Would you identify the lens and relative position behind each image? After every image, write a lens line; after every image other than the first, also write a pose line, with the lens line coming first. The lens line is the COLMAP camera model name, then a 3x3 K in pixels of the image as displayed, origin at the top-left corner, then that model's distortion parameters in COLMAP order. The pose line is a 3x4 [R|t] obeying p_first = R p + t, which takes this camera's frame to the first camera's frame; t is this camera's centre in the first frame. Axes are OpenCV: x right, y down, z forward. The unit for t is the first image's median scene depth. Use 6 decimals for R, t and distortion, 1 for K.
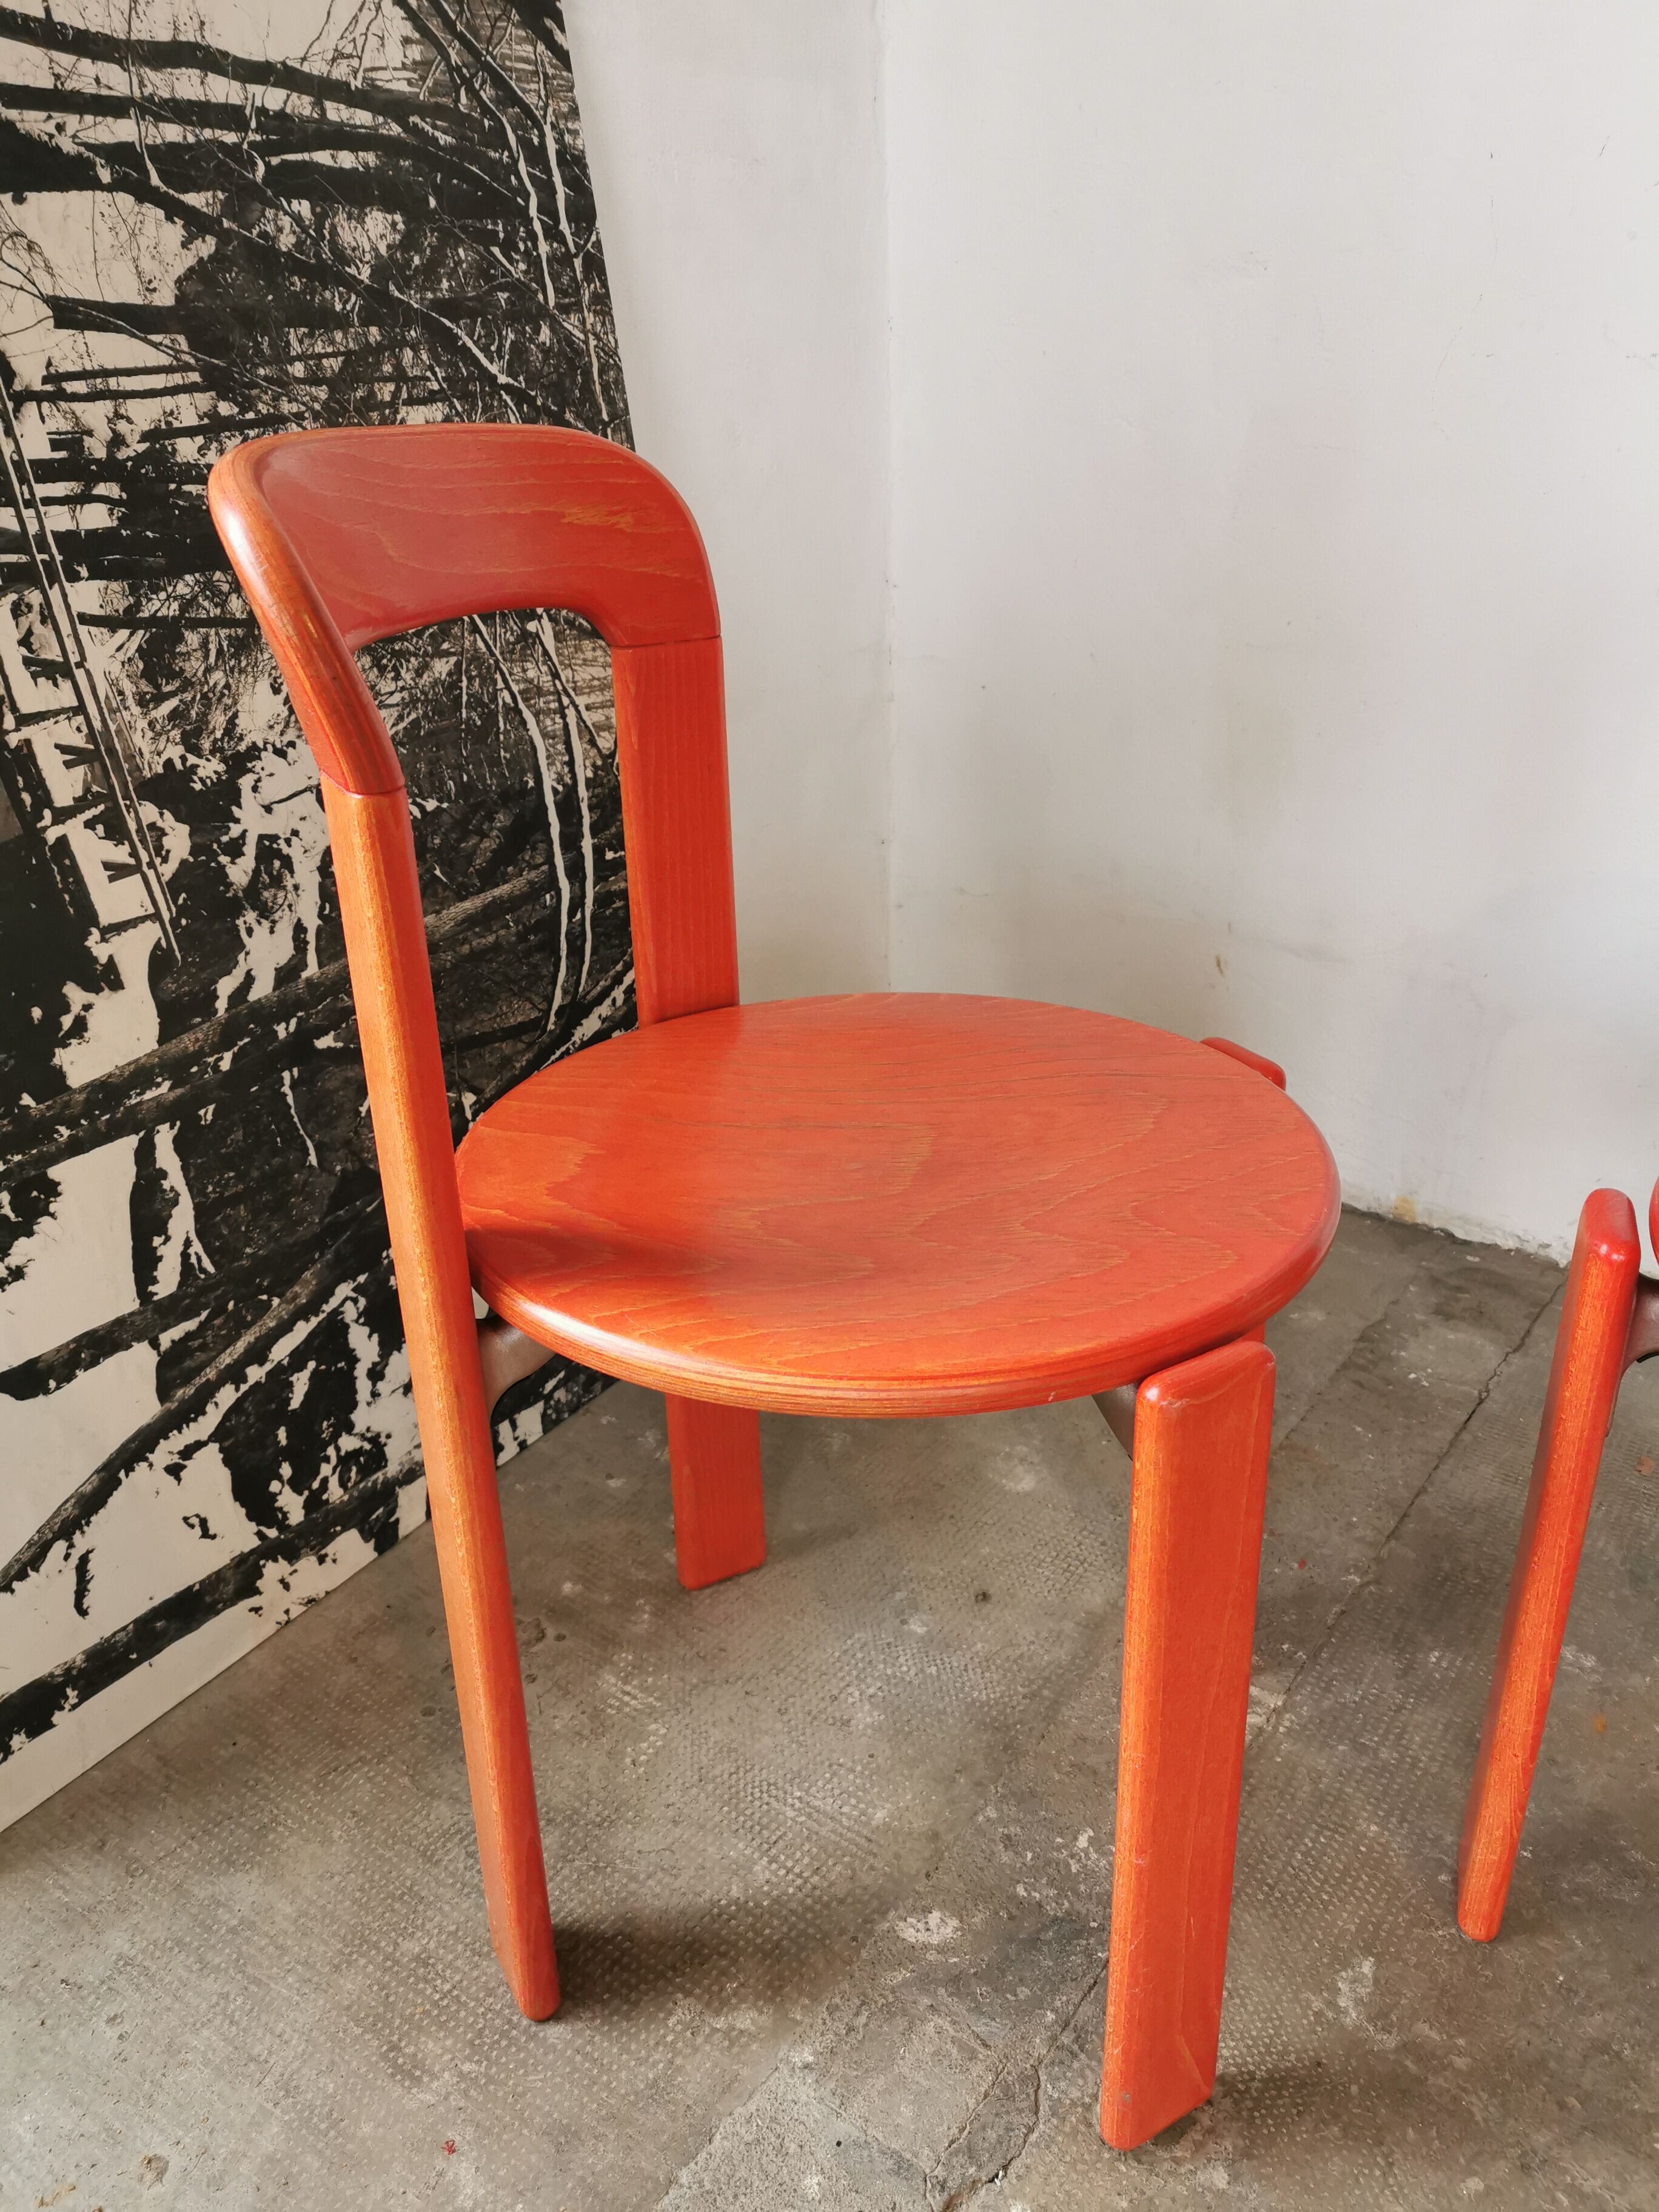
lens RADIAL K [[1709.1, 0, 834.4], [0, 1709.1, 1096.9], [0, 0, 1]] dist [0.063451, -0.098690]
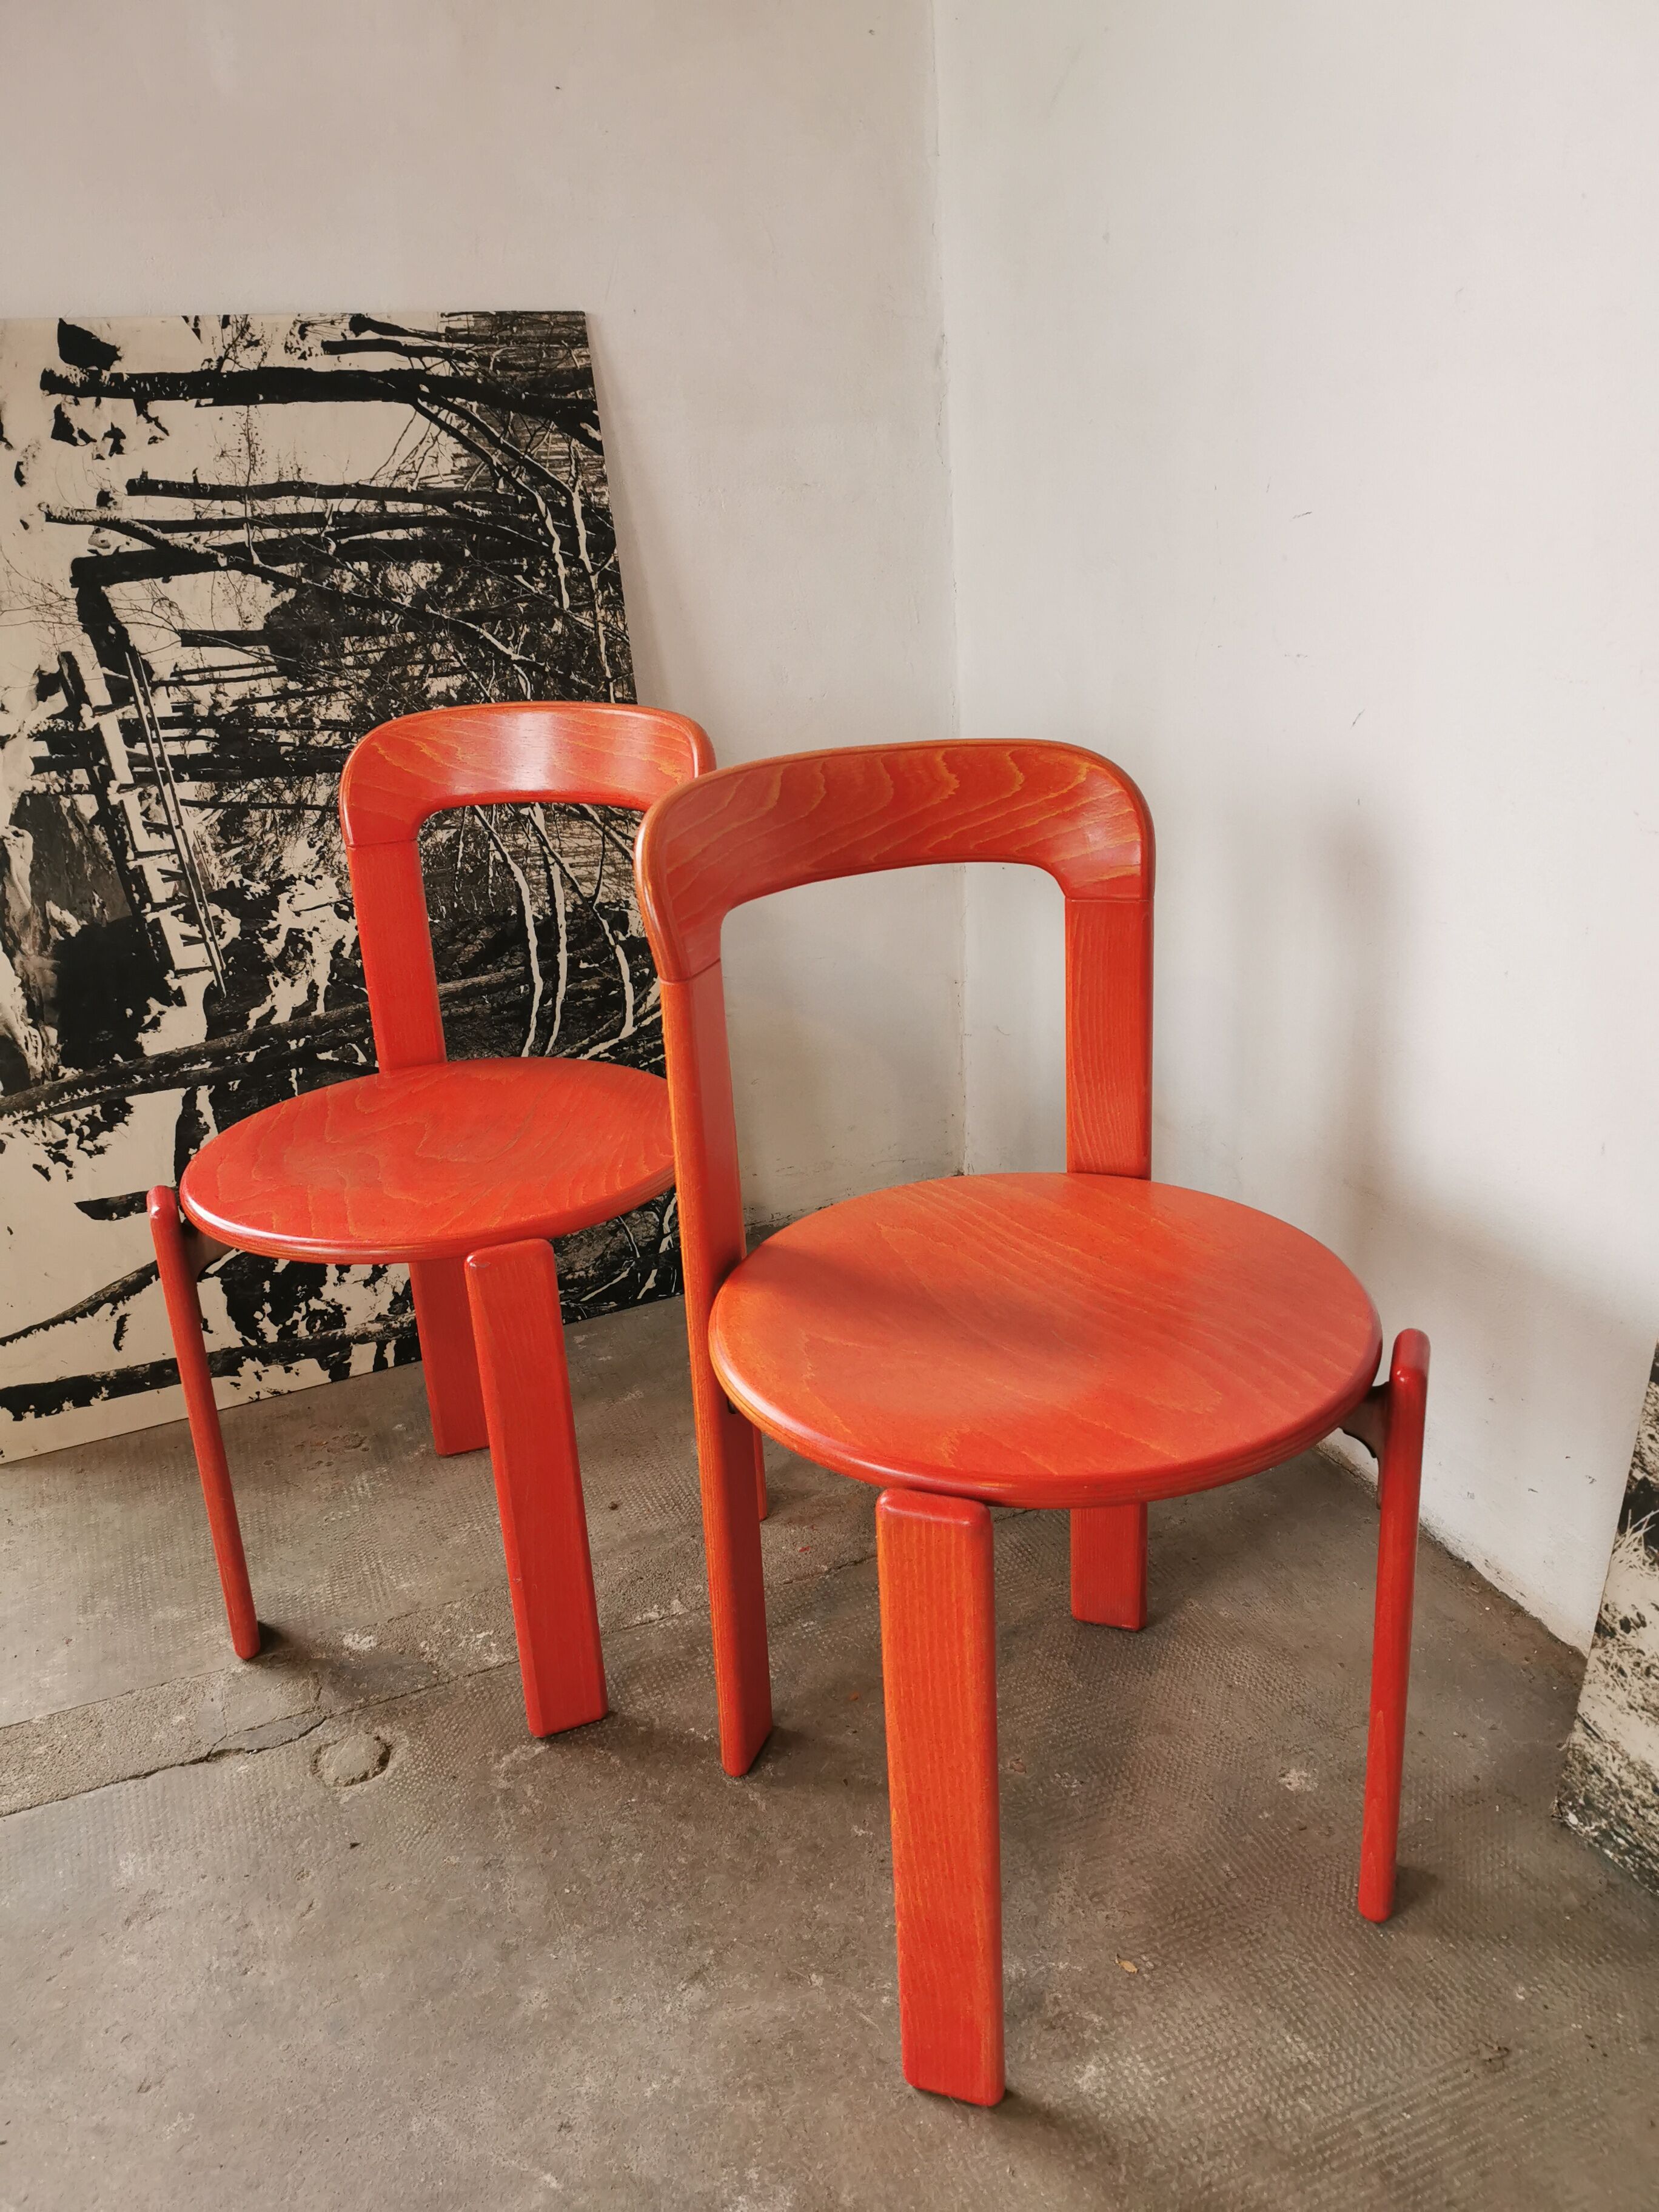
lens RADIAL K [[1709.1, 0, 840.1], [0, 1709.1, 1114.0], [0, 0, 1]] dist [0.063451, -0.098690]
pose [[0.853116, 0.162835, -0.495659, 0.986030], [-0.181523, 0.983330, 0.010613, -0.087665], [0.489124, 0.080919, 0.868452, -0.188618]]
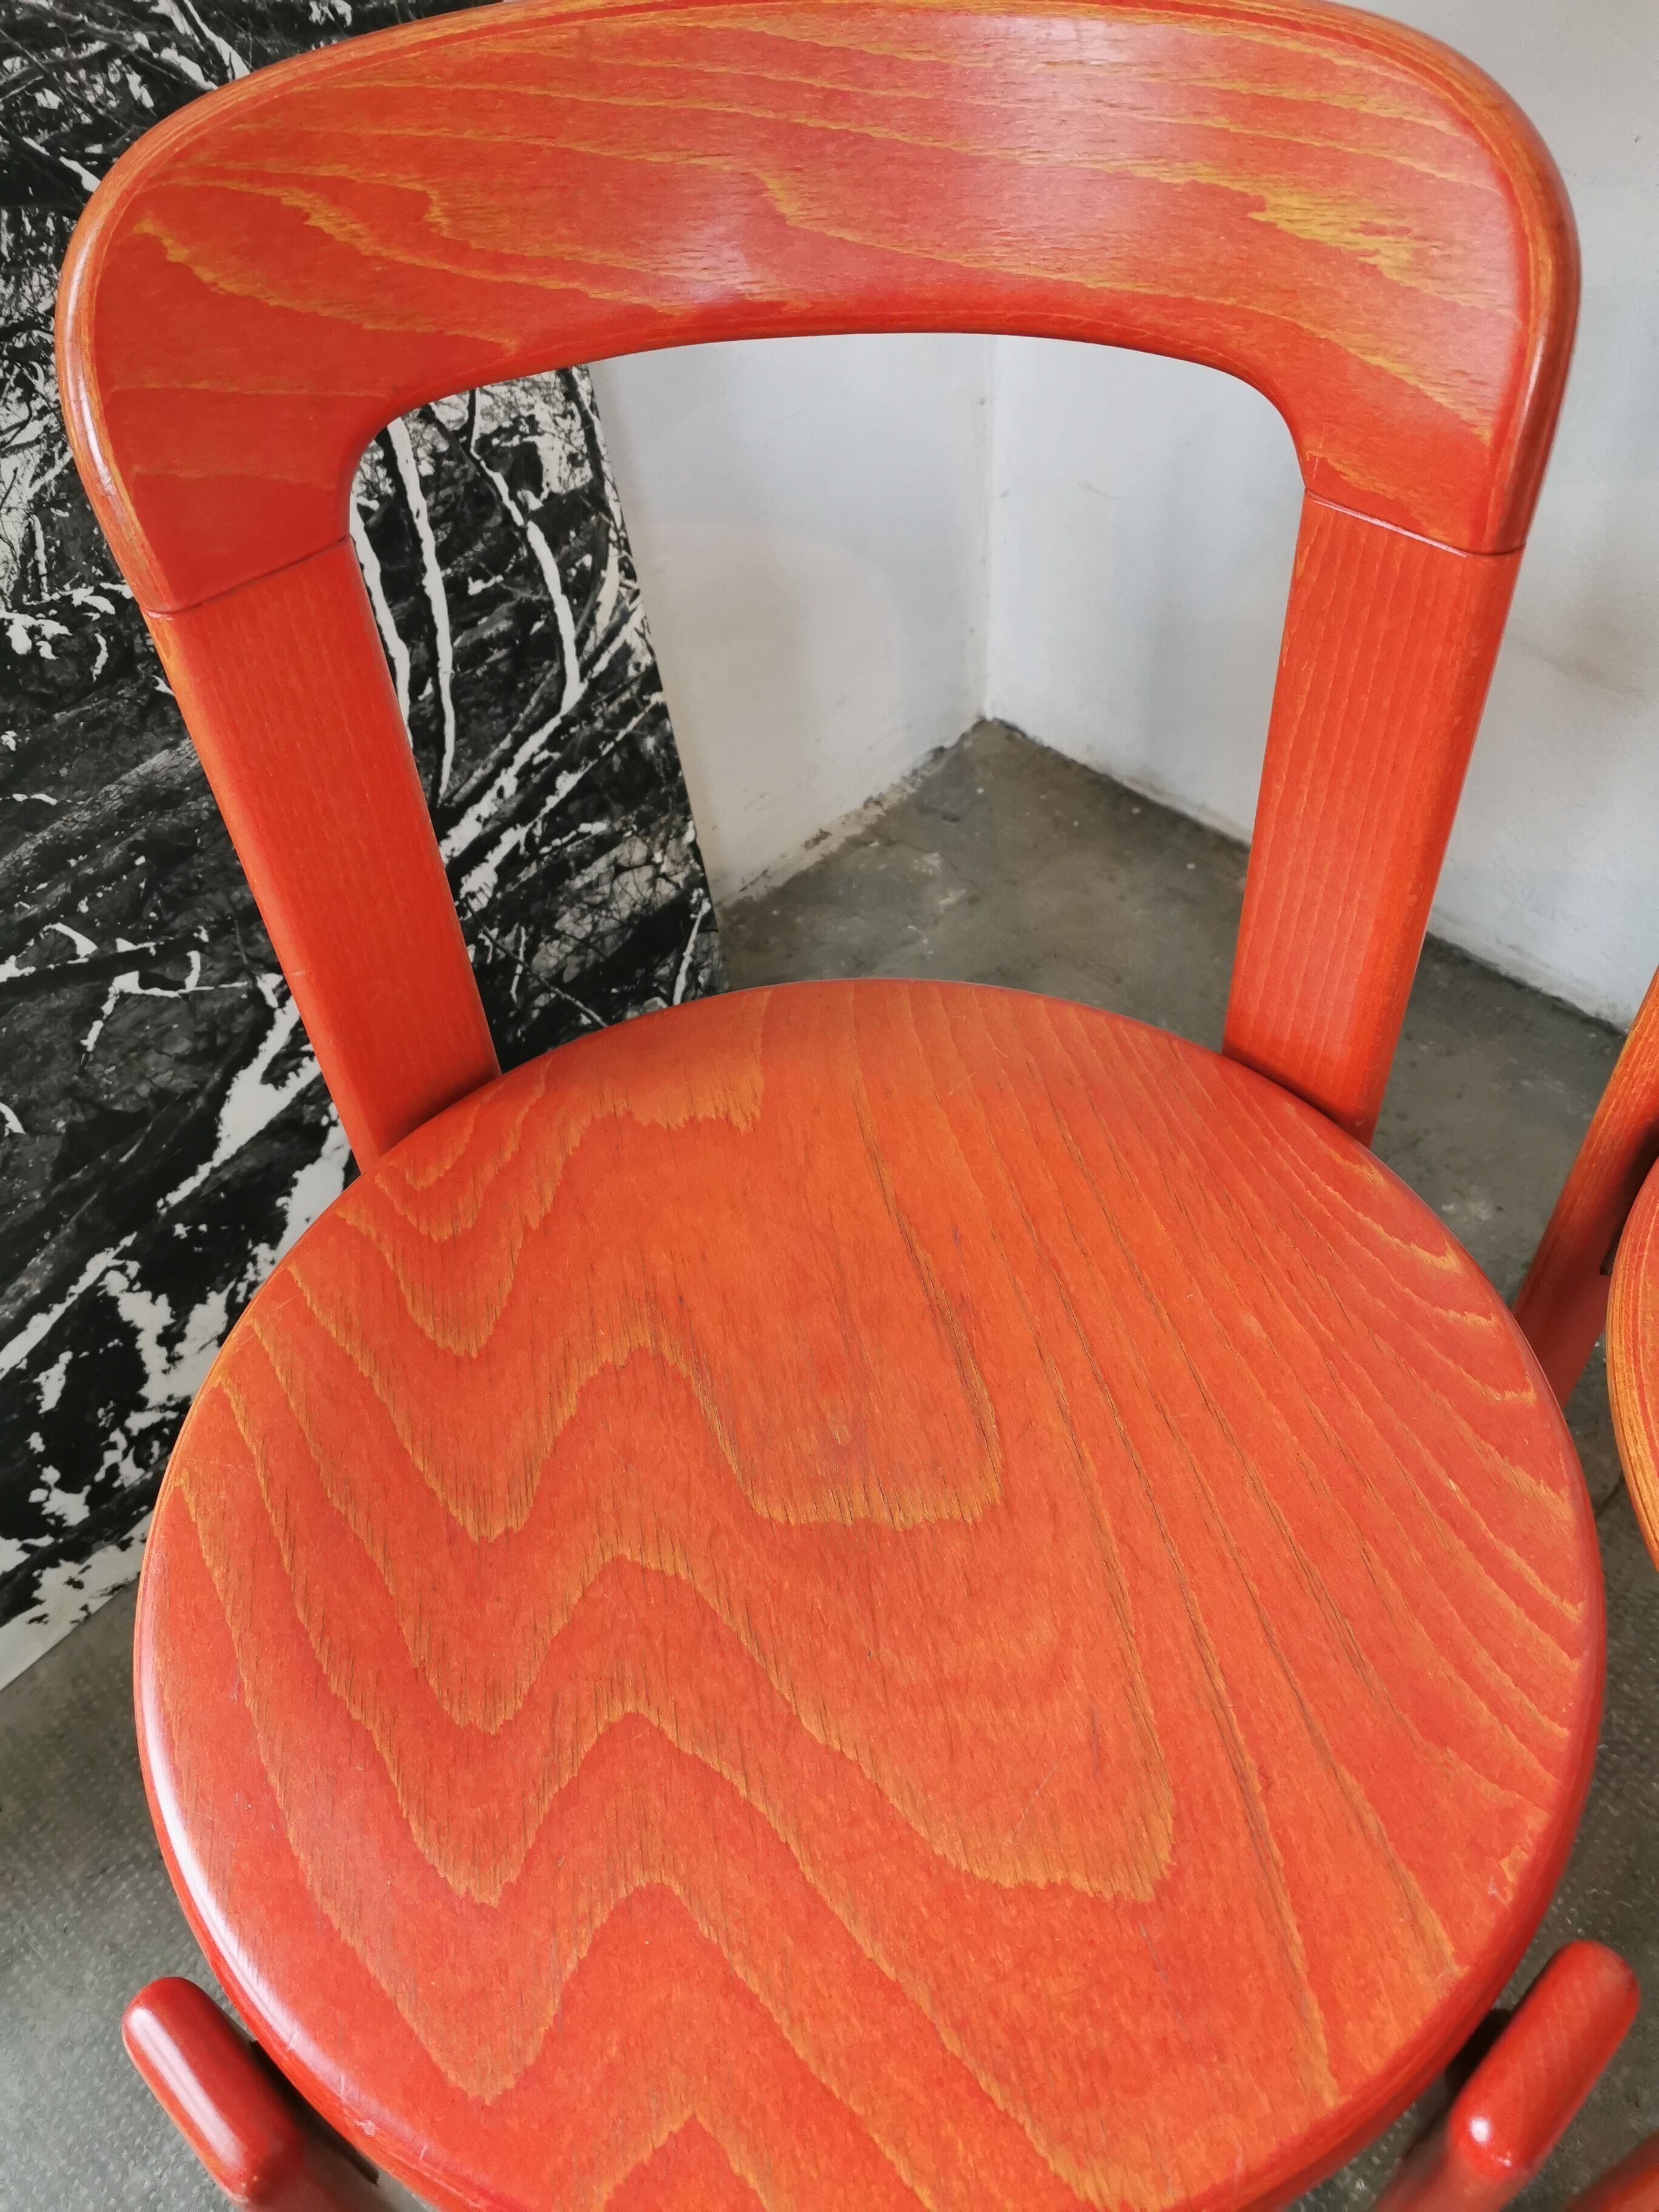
lens RADIAL K [[1709.1, 0, 824.0], [0, 1709.1, 1079.1], [0, 0, 1]] dist [0.063451, -0.098690]
pose [[0.989398, 0.078592, -0.122129, 0.120611], [-0.024566, 0.919372, 0.392621, -0.283283], [0.143139, -0.385458, 0.911555, 0.419181]]
